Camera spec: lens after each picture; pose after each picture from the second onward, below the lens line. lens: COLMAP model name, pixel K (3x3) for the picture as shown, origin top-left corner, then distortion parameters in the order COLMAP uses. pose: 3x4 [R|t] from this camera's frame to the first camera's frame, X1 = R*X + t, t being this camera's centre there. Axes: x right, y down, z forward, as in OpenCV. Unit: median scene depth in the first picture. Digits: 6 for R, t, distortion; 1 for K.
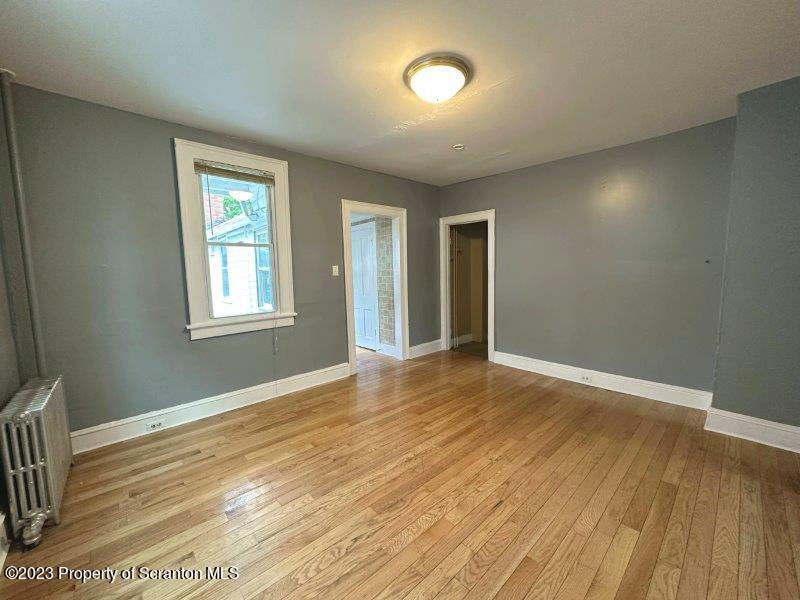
lens RADIAL K [[318.7, 0, 400.0], [0, 318.7, 300.0], [0, 0, 1]] dist [-0.001552, -0.000309]
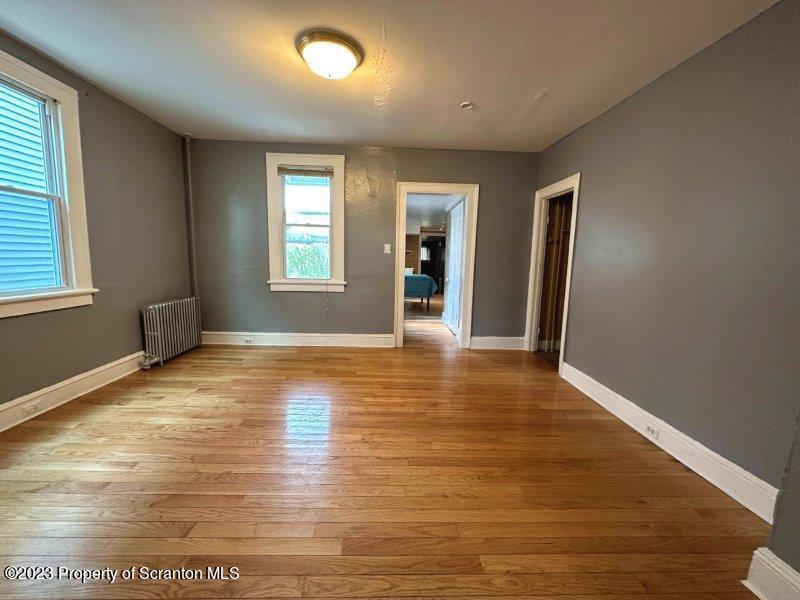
lens RADIAL K [[318.7, 0, 400.0], [0, 318.7, 300.0], [0, 0, 1]] dist [-0.001552, -0.000309]
pose [[0.757863, 0.127209, -0.639891, 0.702997], [-0.104958, 0.991804, 0.072861, -0.002445], [0.643915, 0.011942, 0.765004, 0.243163]]
